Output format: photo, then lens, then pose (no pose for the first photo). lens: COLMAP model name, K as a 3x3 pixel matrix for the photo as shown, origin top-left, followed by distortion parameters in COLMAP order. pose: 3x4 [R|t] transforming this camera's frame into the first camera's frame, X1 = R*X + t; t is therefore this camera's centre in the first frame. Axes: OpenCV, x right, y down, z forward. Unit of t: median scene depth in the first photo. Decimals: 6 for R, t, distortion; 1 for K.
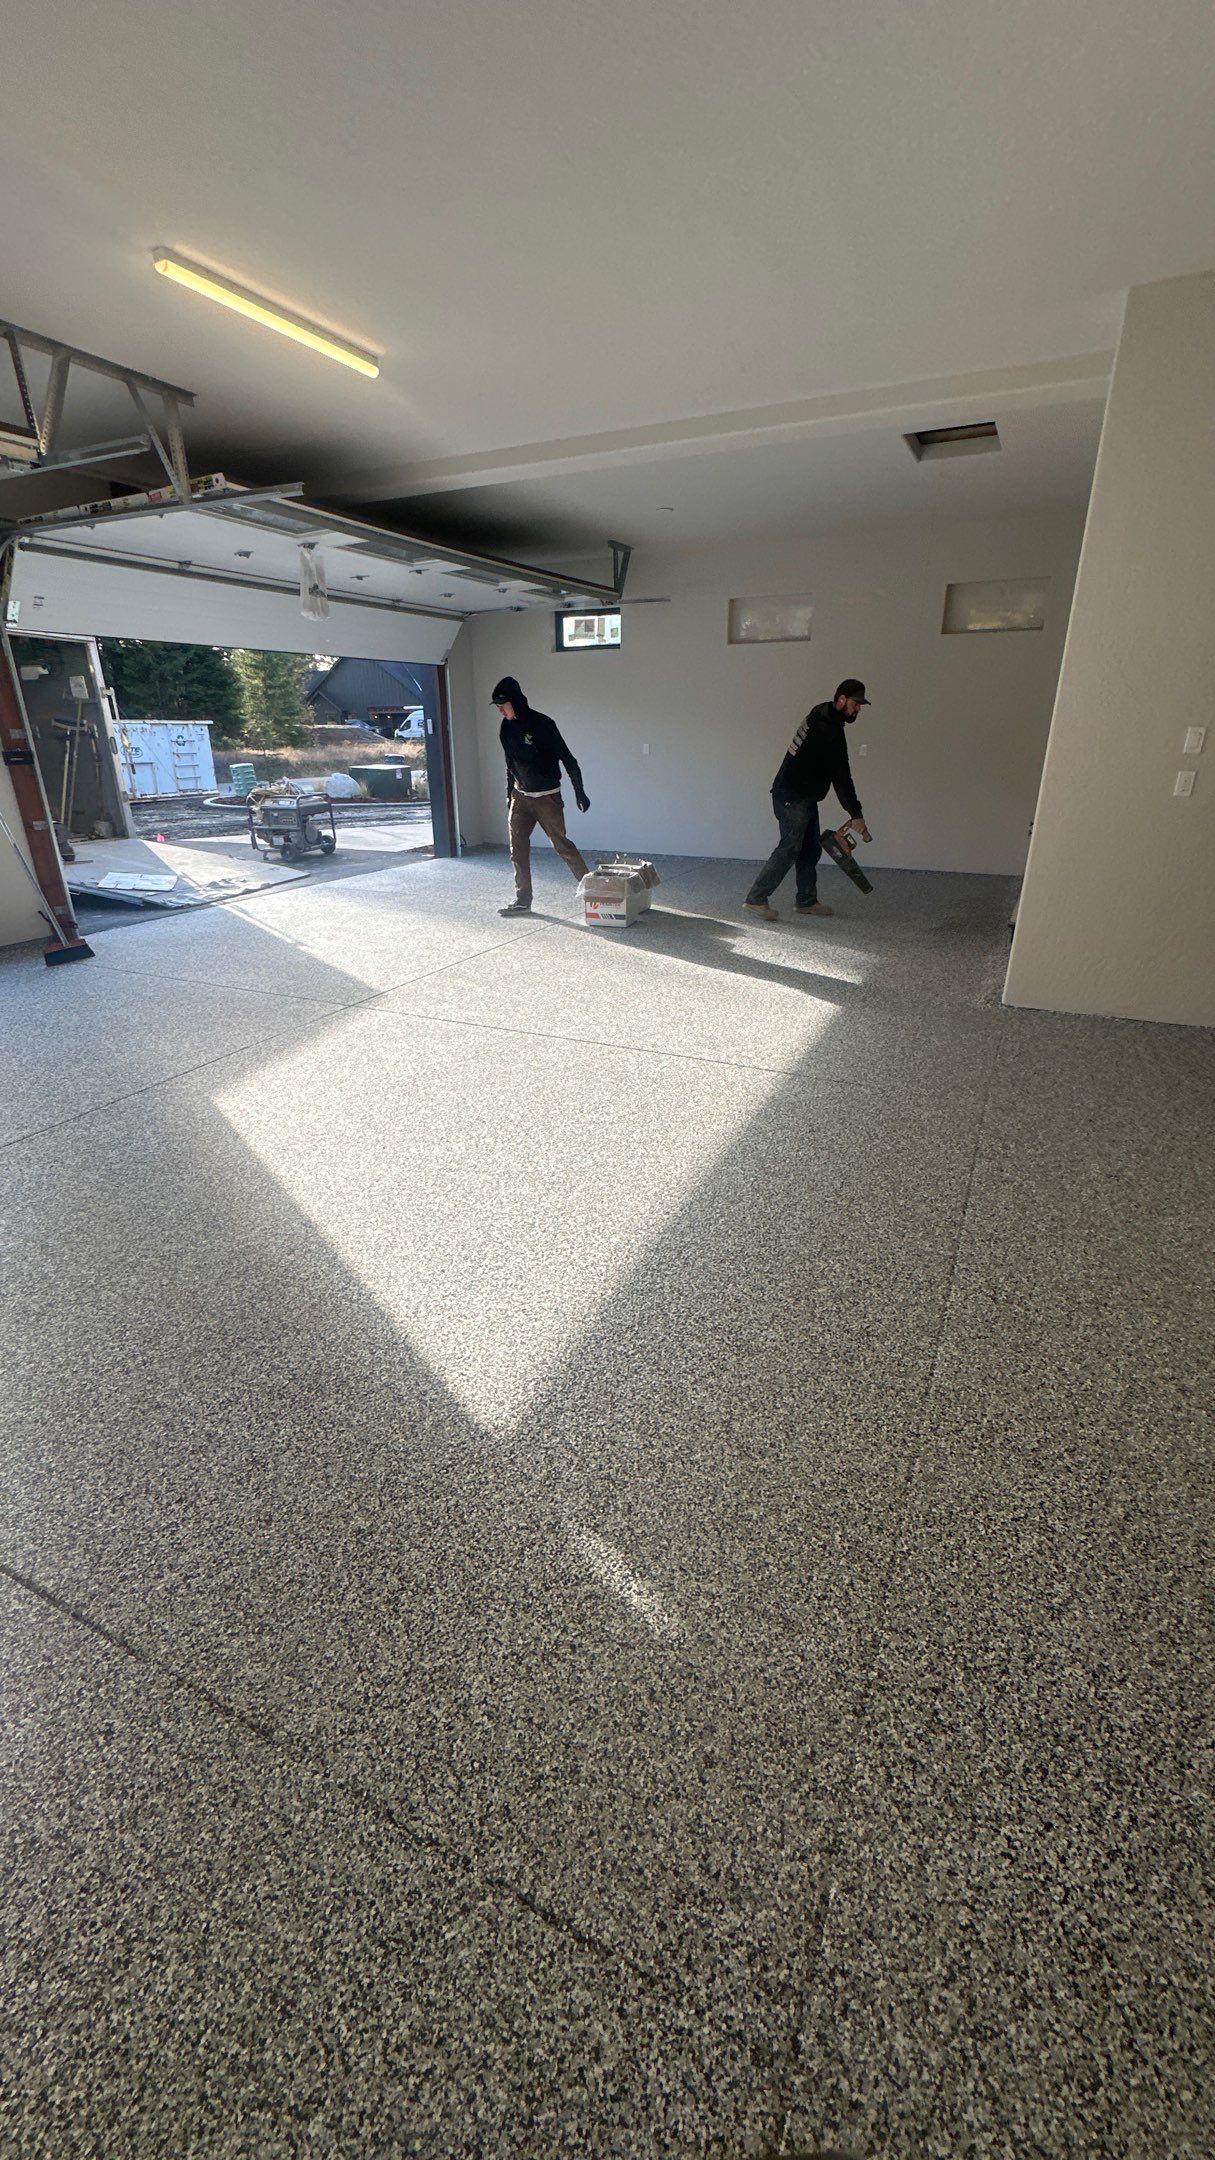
lens RADIAL K [[858.1, 0, 609.3], [0, 858.1, 1080.1], [0, 0, 1]] dist [-0.002070, 0.000651]
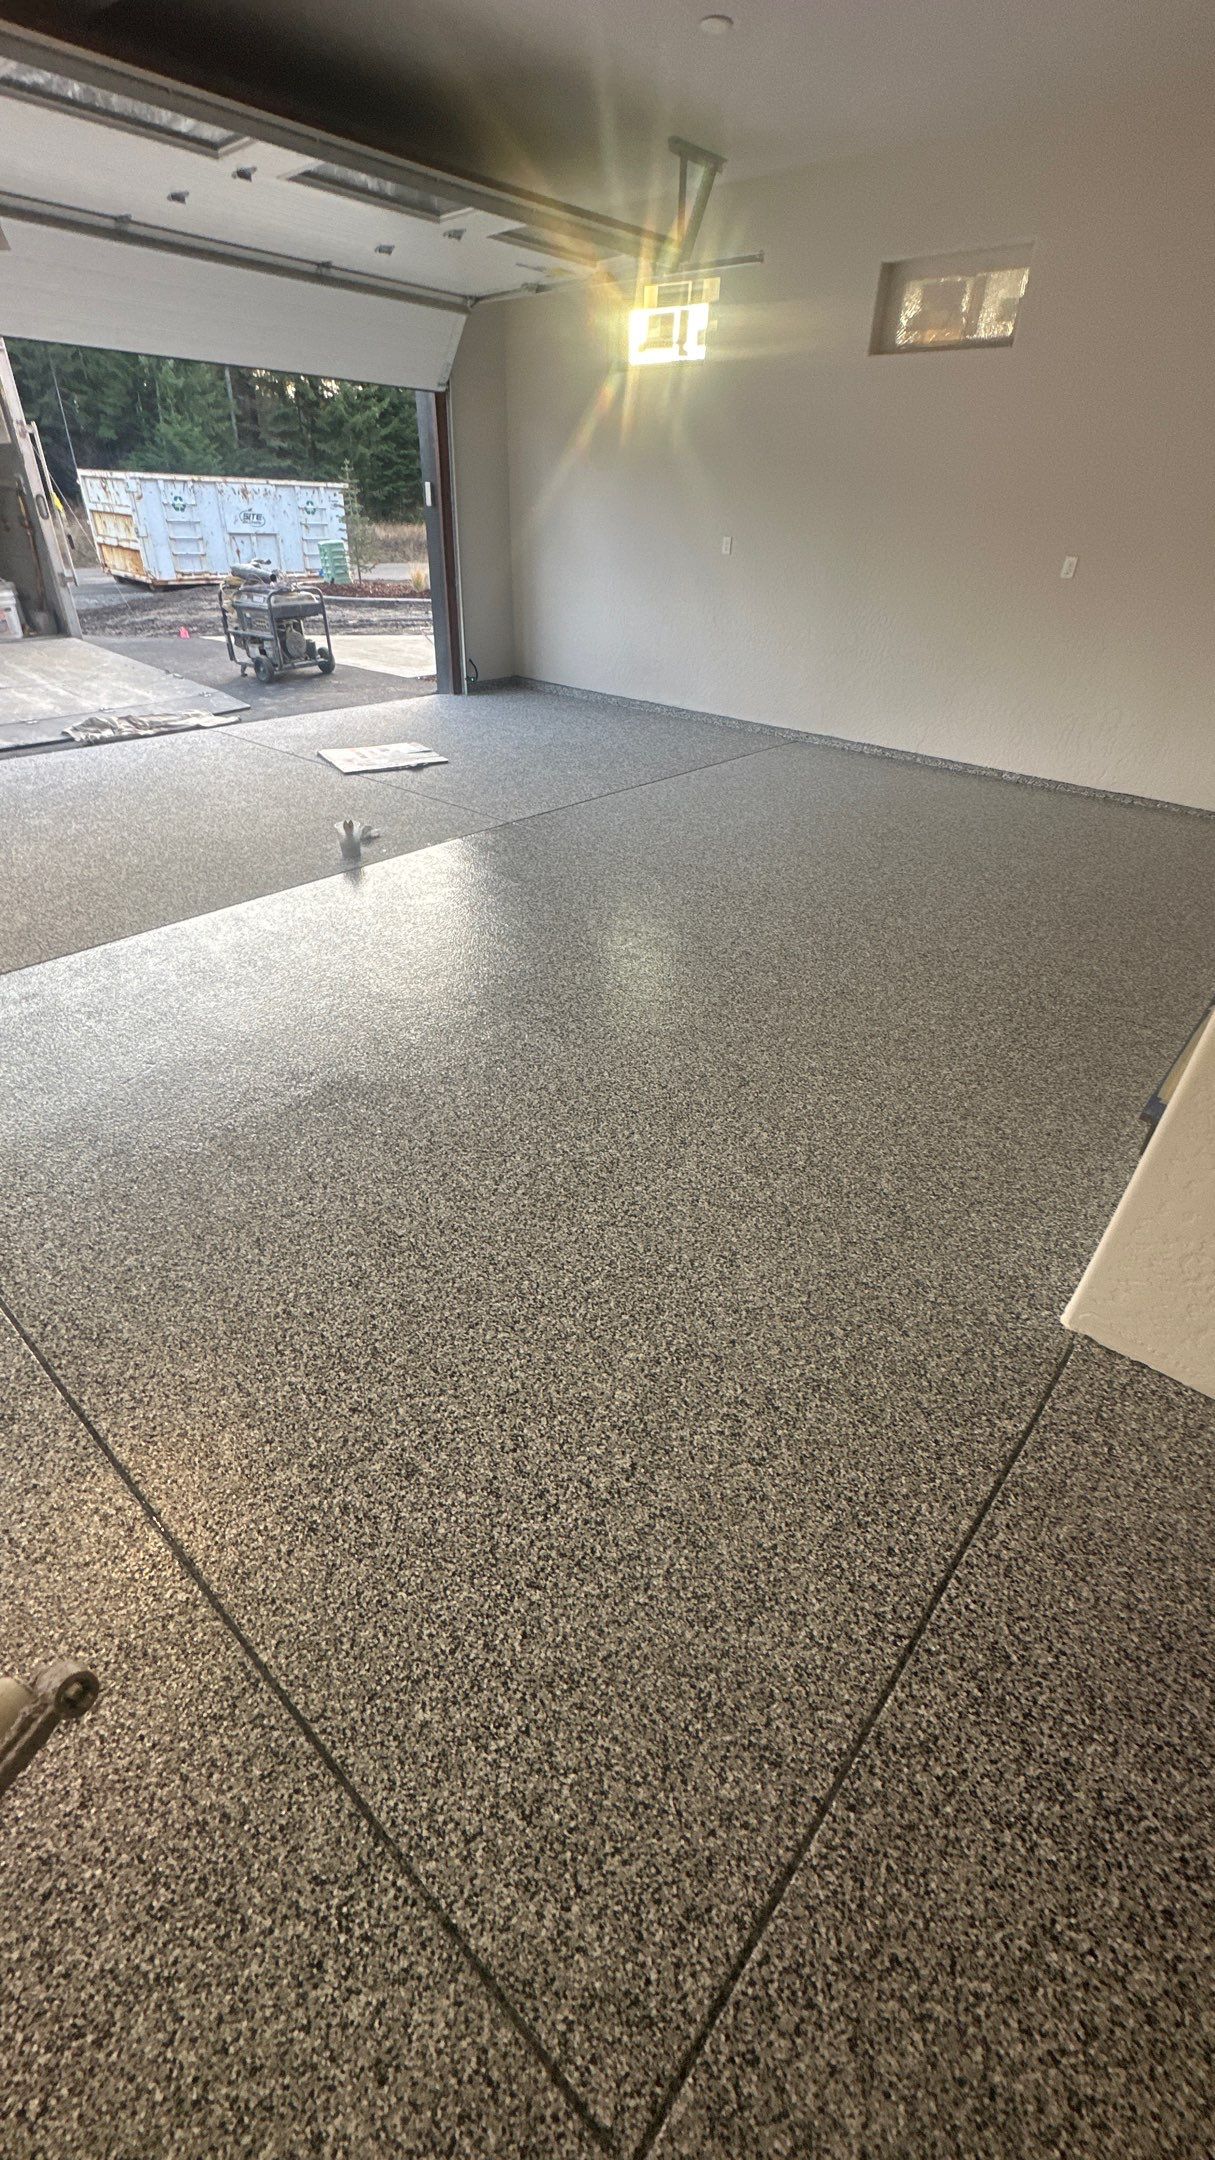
lens RADIAL K [[856.7, 0, 608.8], [0, 856.7, 1083.8], [0, 0, 1]] dist [-0.003097, 0.000069]
pose [[0.966298, 0.171814, -0.191698, 0.150575], [-0.130269, 0.968652, 0.211527, -0.117167], [0.222032, -0.179425, 0.958388, 0.288617]]
